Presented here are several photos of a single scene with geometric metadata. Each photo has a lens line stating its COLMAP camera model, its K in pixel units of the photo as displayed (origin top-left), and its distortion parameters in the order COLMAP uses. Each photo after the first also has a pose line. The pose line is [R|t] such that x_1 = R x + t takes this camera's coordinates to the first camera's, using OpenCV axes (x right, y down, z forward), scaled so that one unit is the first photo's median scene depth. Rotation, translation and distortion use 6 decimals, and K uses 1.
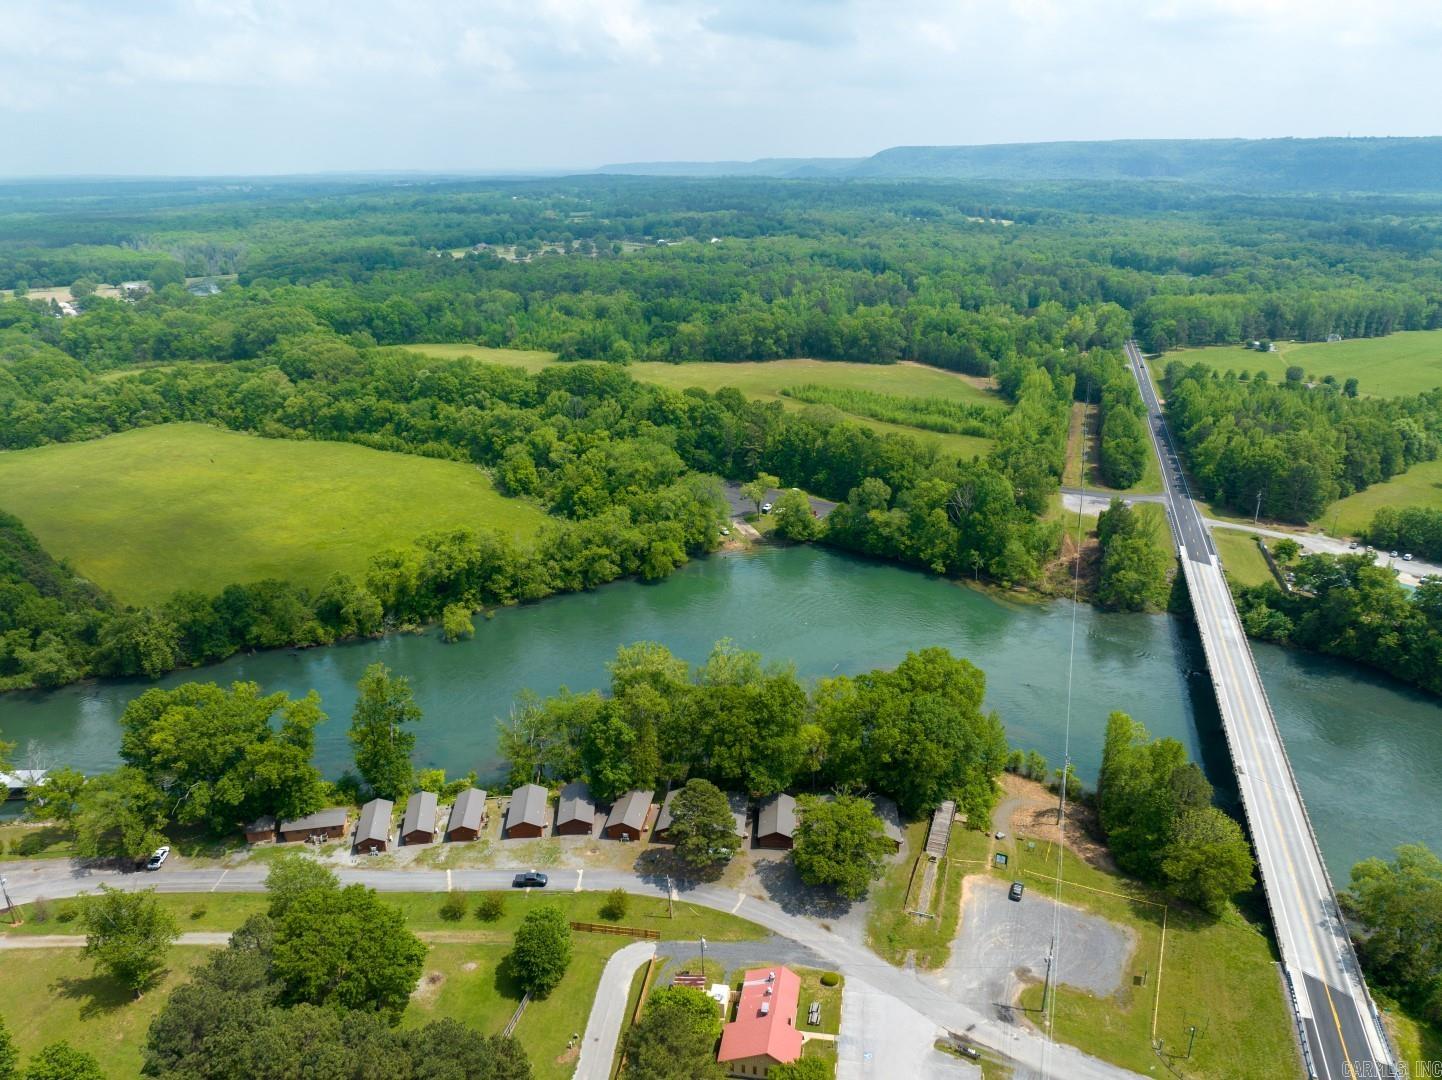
lens RADIAL K [[1013.8, 0, 721.8], [0, 1013.8, 540.4], [0, 0, 1]] dist [-0.040199, 0.007624]
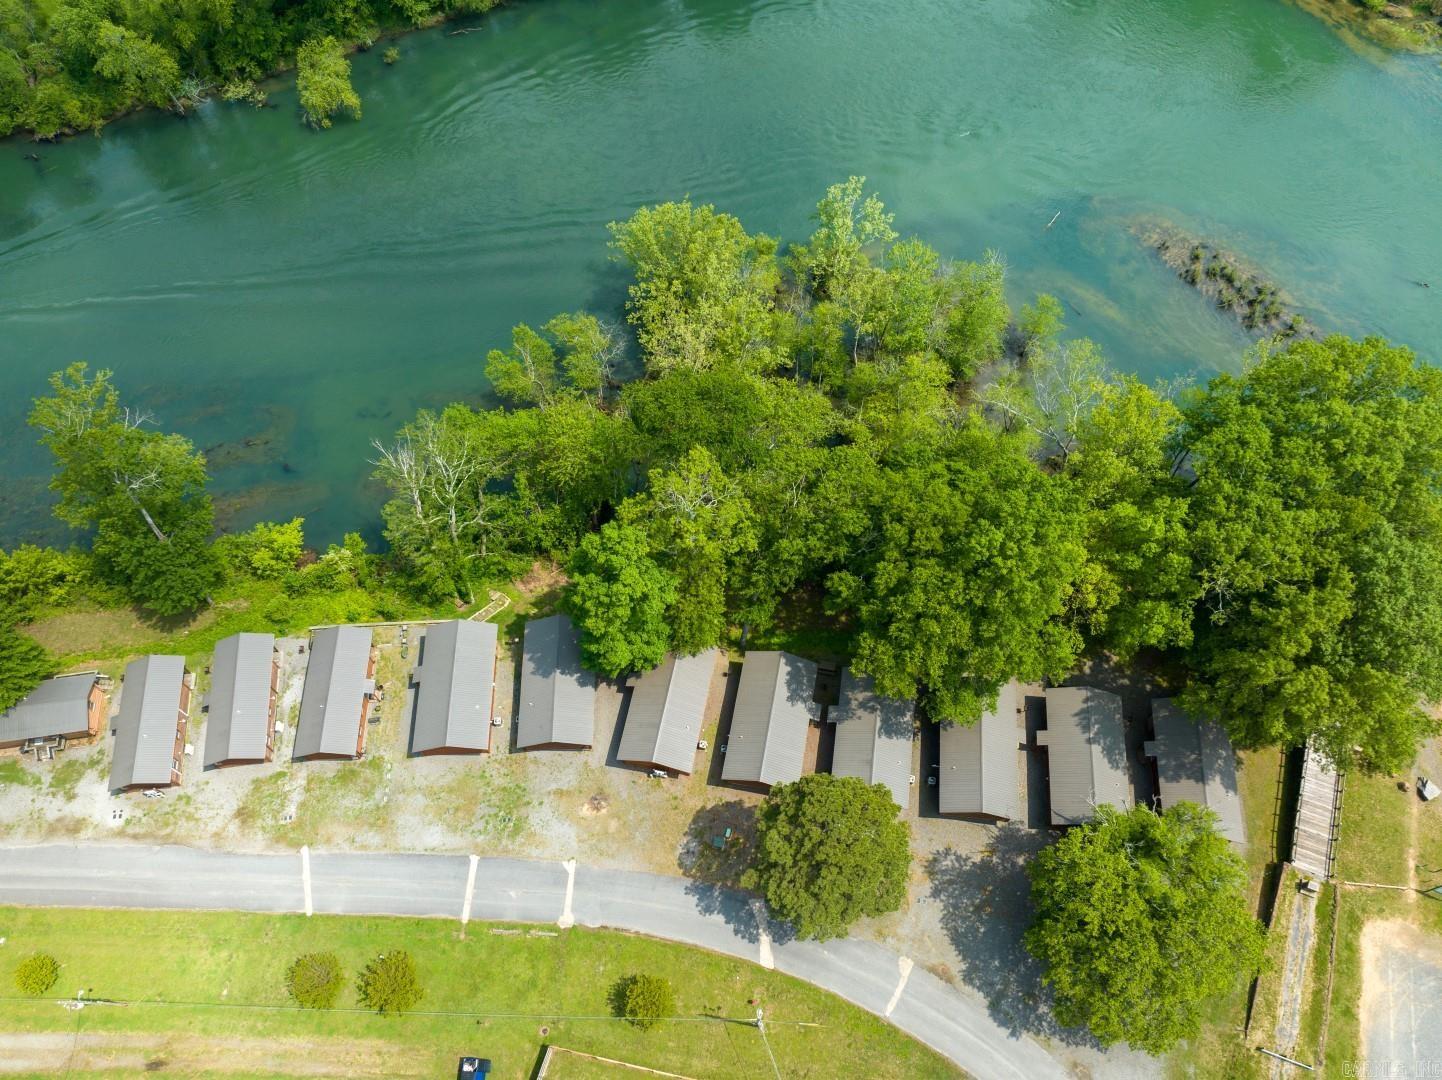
lens RADIAL K [[1013.8, 0, 718.1], [0, 1013.8, 540.3], [0, 0, 1]] dist [-0.040199, 0.007624]
pose [[0.999195, 0.034990, -0.019607, -0.063727], [-0.014725, 0.774706, 0.632151, -0.102332], [0.037309, -0.631353, 0.774597, 0.712857]]
